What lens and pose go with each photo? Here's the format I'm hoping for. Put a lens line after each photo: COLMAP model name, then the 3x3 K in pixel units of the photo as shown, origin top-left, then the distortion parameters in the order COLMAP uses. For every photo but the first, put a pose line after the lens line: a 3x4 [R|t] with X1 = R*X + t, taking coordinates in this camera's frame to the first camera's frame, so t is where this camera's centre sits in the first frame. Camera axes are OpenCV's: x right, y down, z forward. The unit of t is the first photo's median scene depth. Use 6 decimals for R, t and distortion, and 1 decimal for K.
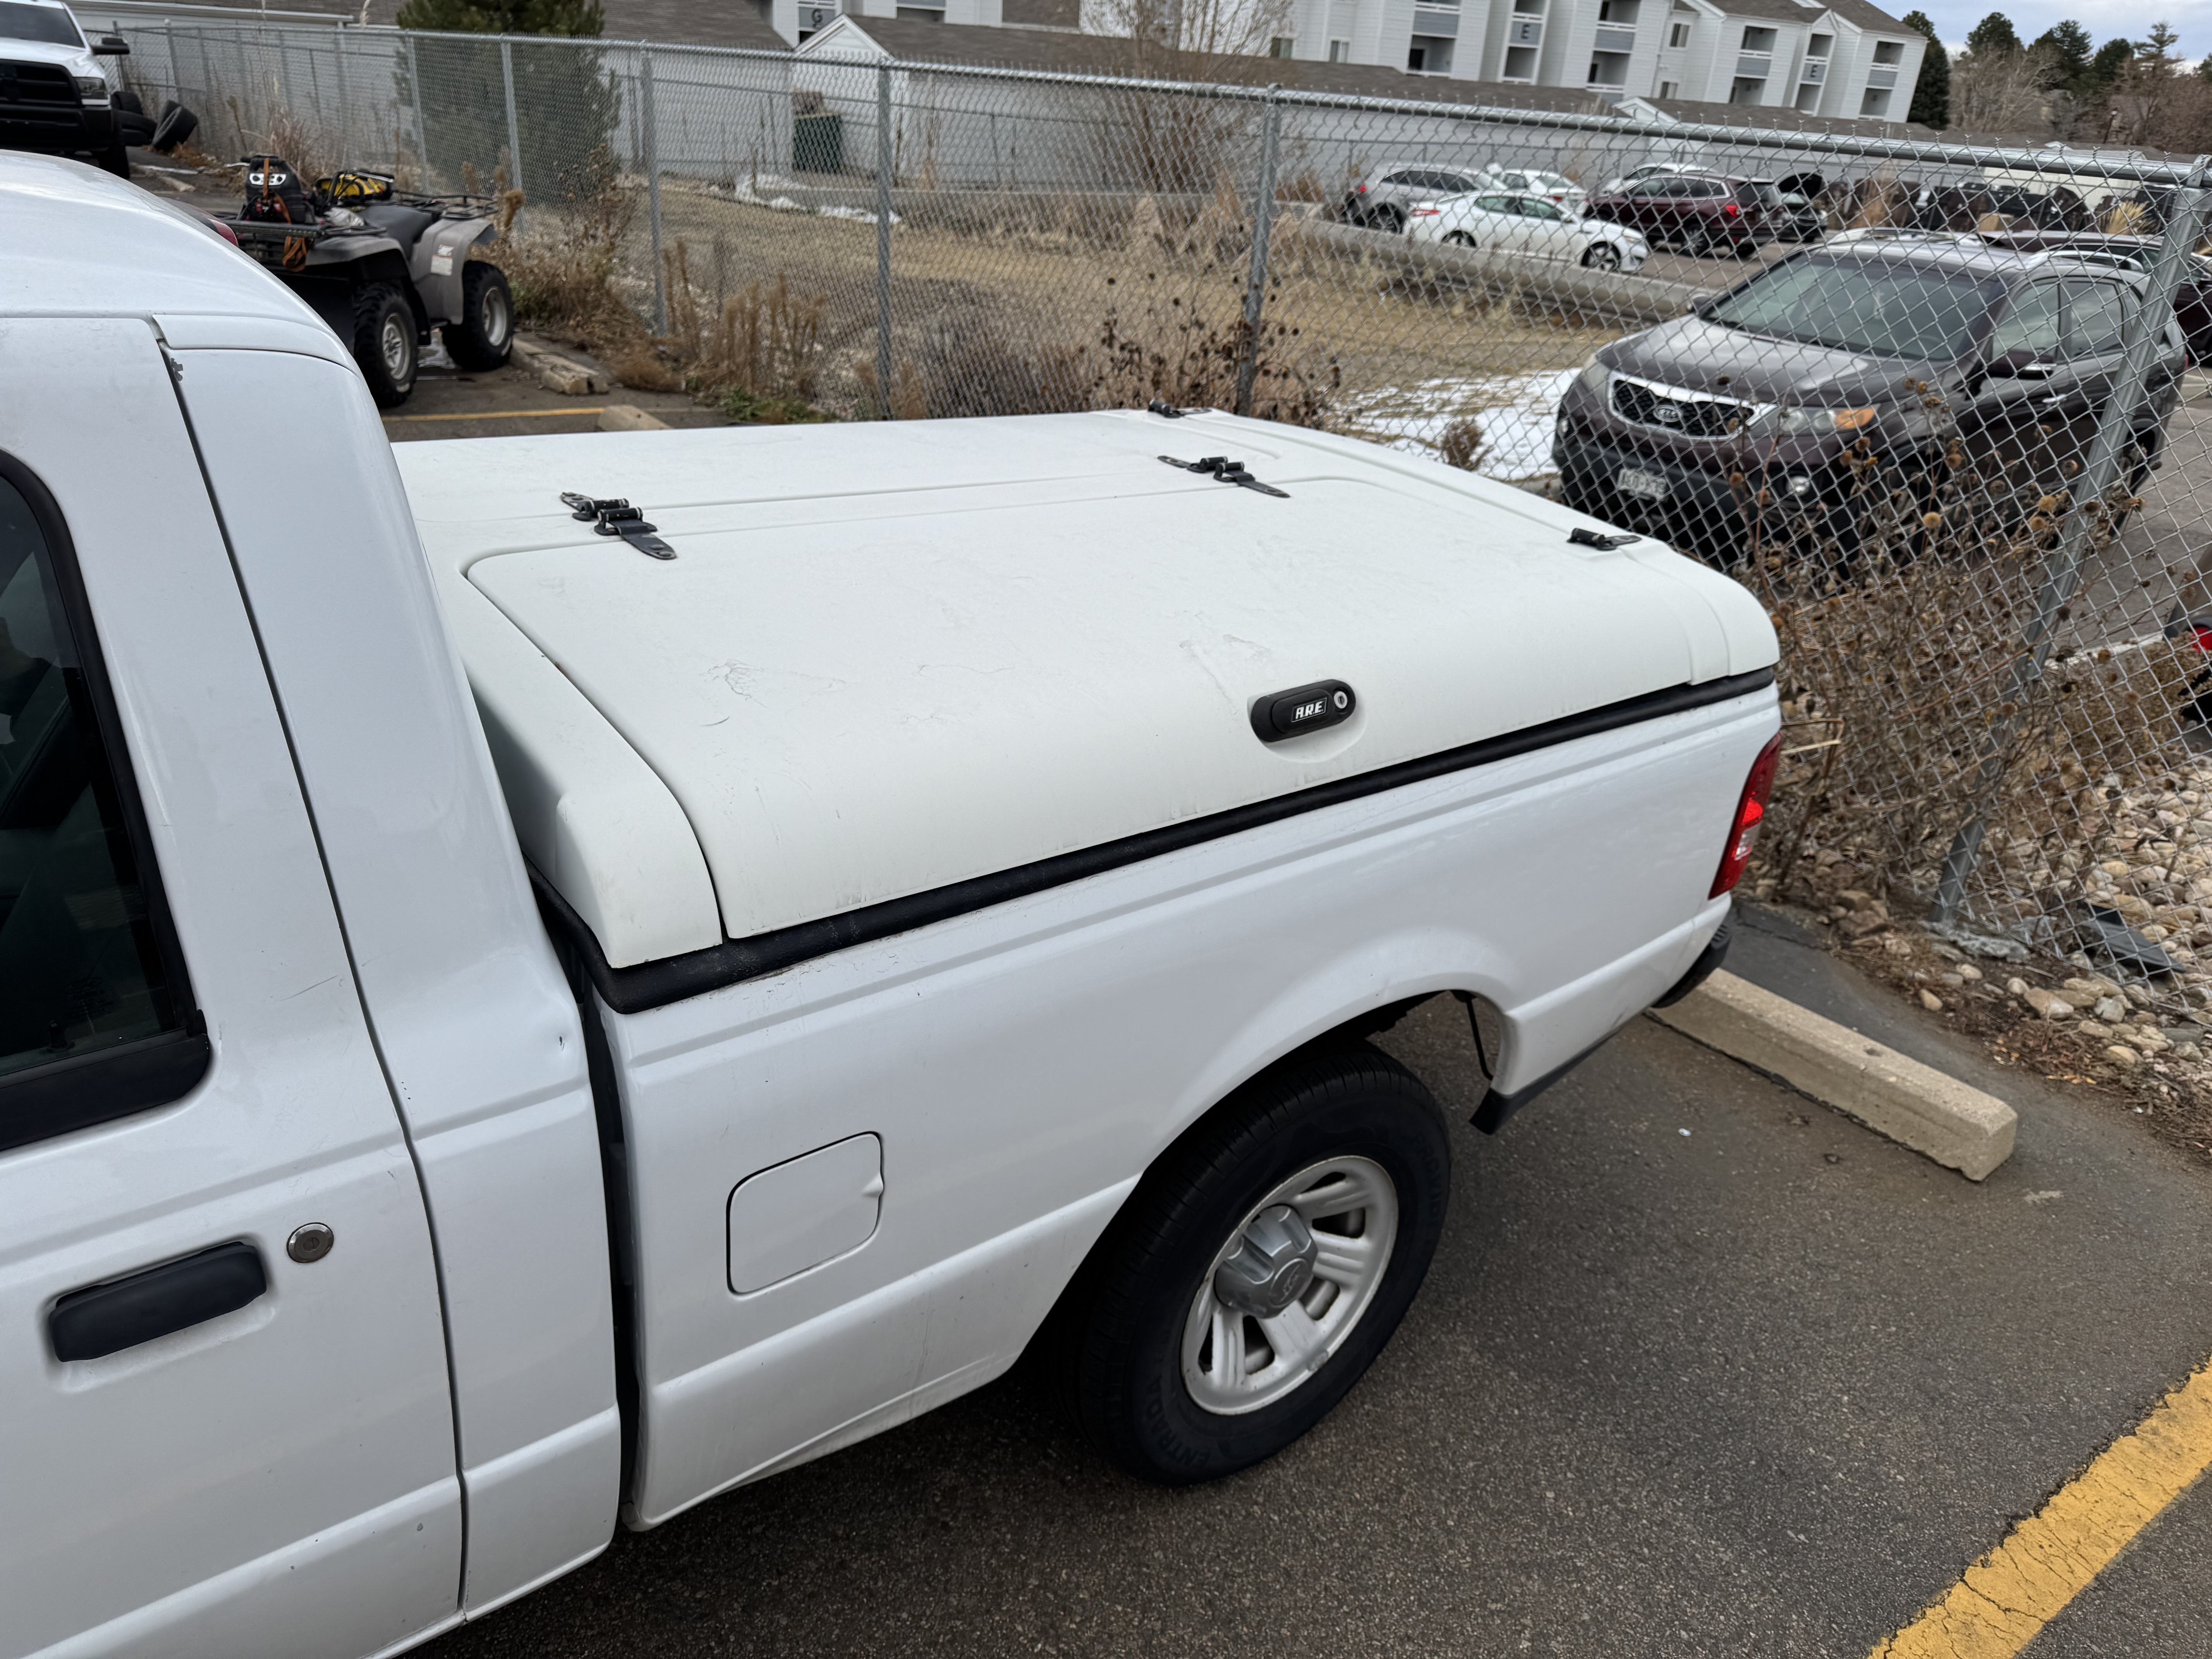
lens RADIAL K [[1555.6, 0, 1098.4], [0, 1555.6, 828.0], [0, 0, 1]] dist [-0.007277, 0.005594]
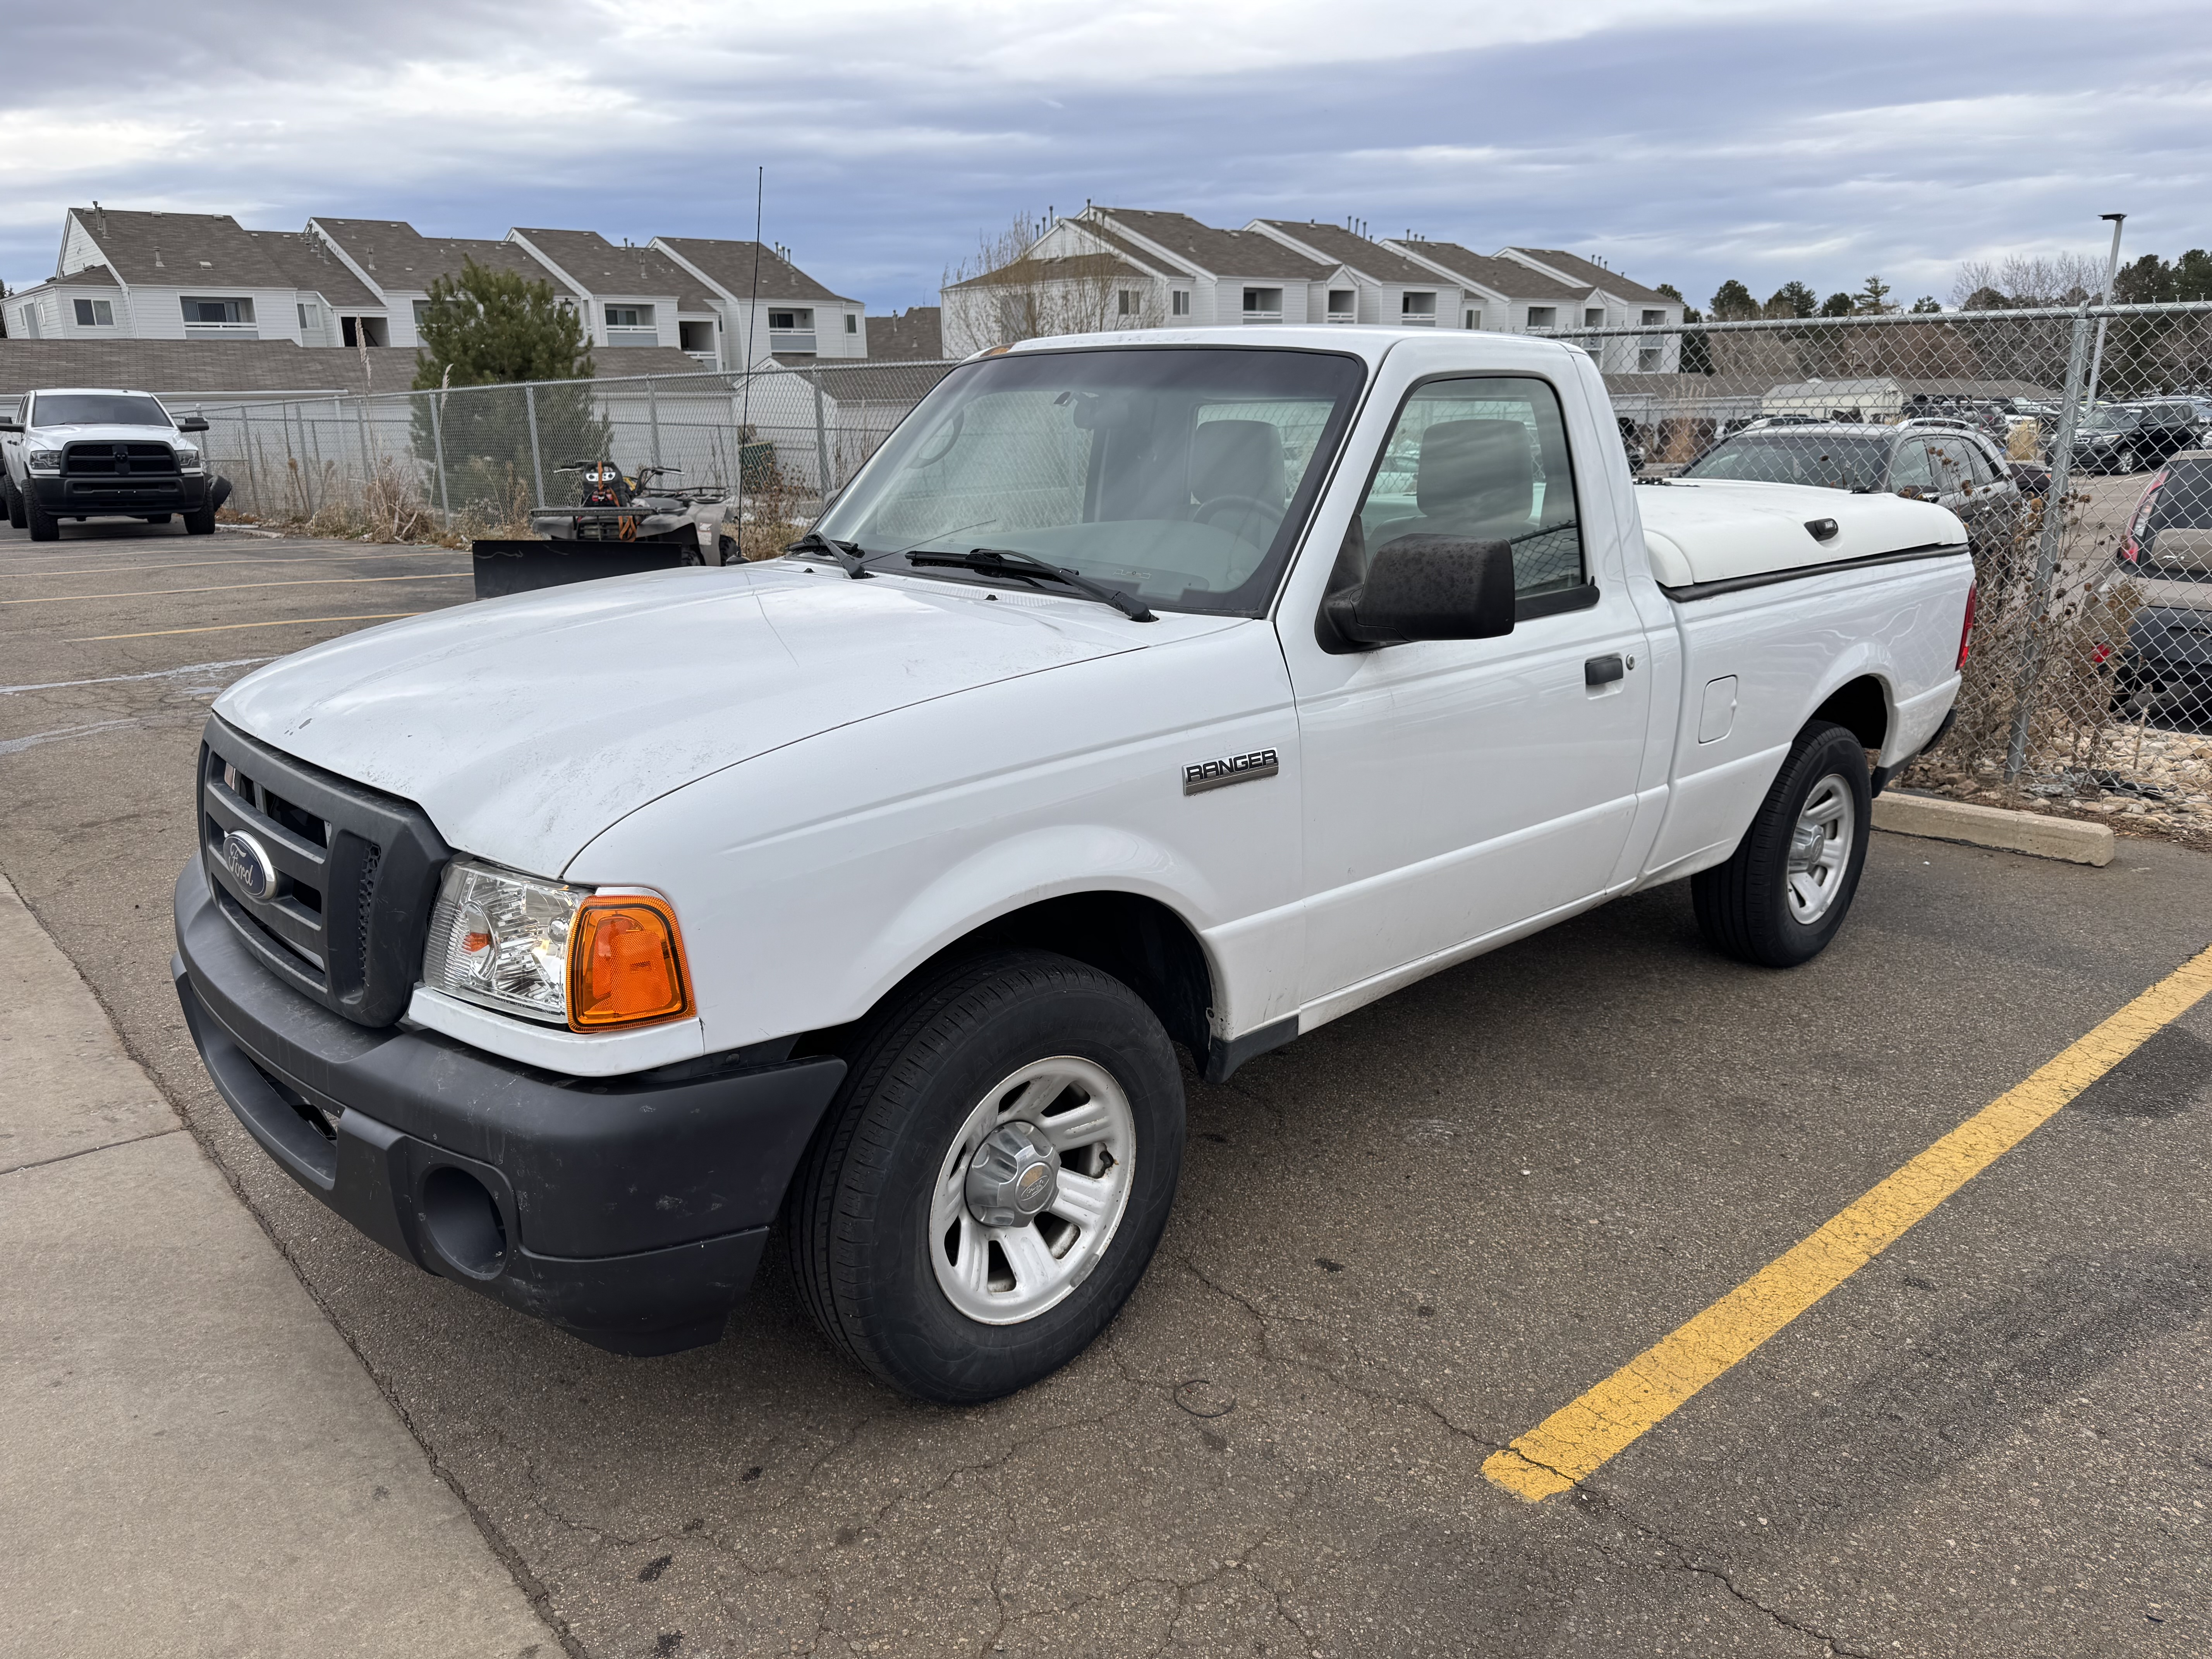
lens RADIAL K [[1548.7, 0, 1106.0], [0, 1548.7, 829.5], [0, 0, 1]] dist [0.033529, -0.049364]
pose [[0.990755, -0.106199, 0.084412, -0.067967], [0.119479, 0.977793, -0.172180, 0.036916], [-0.064252, 0.180674, 0.981442, -0.063281]]
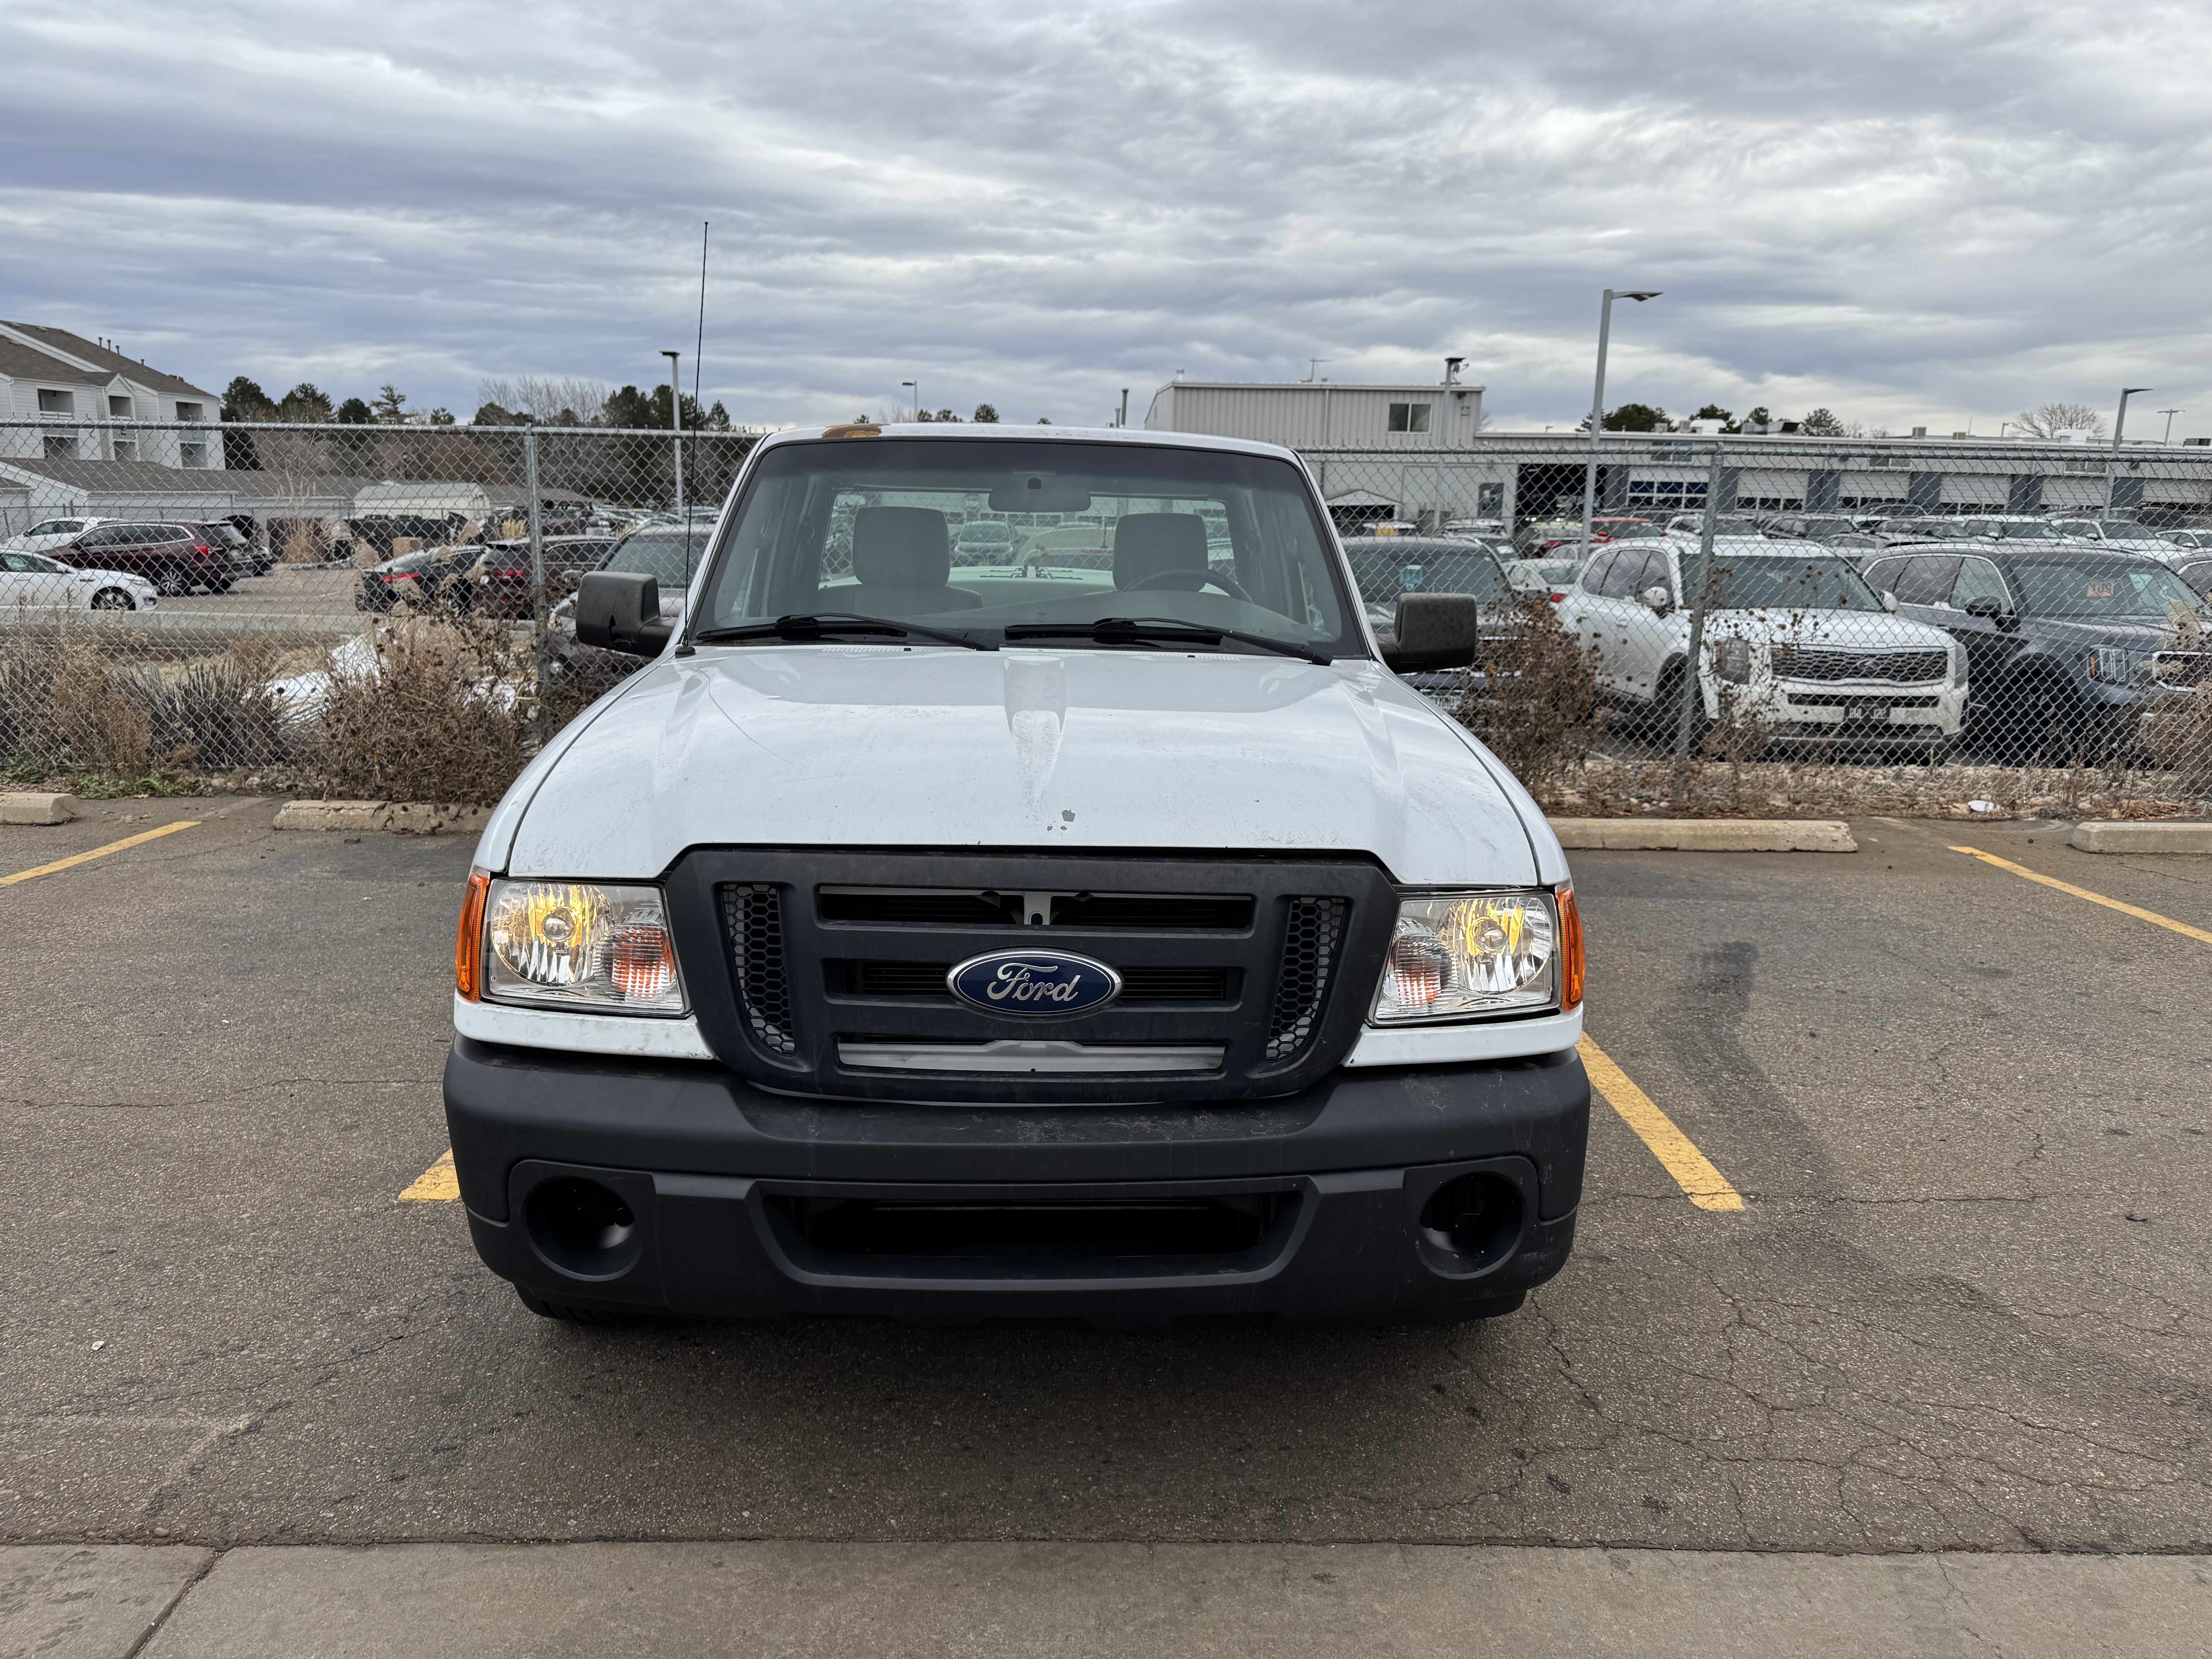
lens RADIAL K [[1539.6, 0, 1110.1], [0, 1539.6, 854.3], [0, 0, 1]] dist [0.047015, -0.072389]
pose [[0.559684, -0.236276, 0.794309, -0.148005], [0.378276, 0.925651, 0.008805, 0.017040], [-0.737334, 0.295540, 0.607450, -0.030992]]
